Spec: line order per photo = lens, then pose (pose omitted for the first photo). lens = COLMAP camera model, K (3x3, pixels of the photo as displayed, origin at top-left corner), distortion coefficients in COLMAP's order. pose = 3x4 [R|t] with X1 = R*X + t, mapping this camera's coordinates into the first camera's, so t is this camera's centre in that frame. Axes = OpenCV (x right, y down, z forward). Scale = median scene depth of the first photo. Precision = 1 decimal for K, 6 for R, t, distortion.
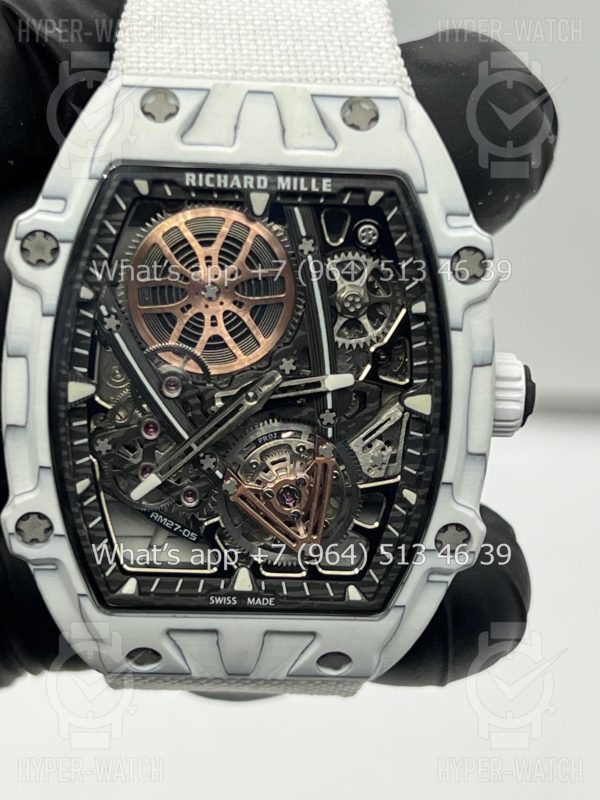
lens RADIAL K [[1883.3, 0, 291.7], [0, 1883.3, 395.8], [0, 0, 1]] dist [0.169073, 0.000000]
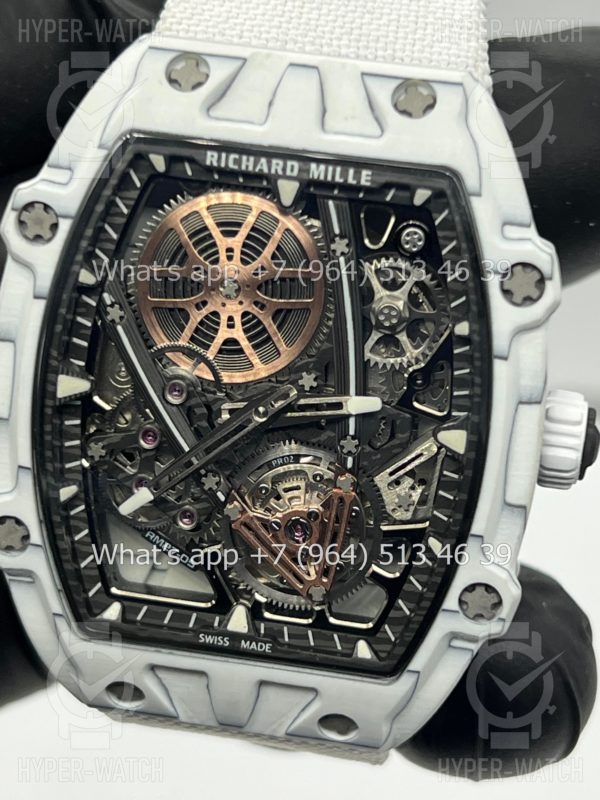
lens RADIAL K [[1883.3, 0, 296.5], [0, 1883.3, 391.7], [0, 0, 1]] dist [0.169073, 0.000000]
pose [[0.980449, 0.098537, -0.170321, 0.141744], [-0.100003, 0.994987, -0.000024, -0.010498], [0.169465, 0.017057, 0.985389, 0.139712]]
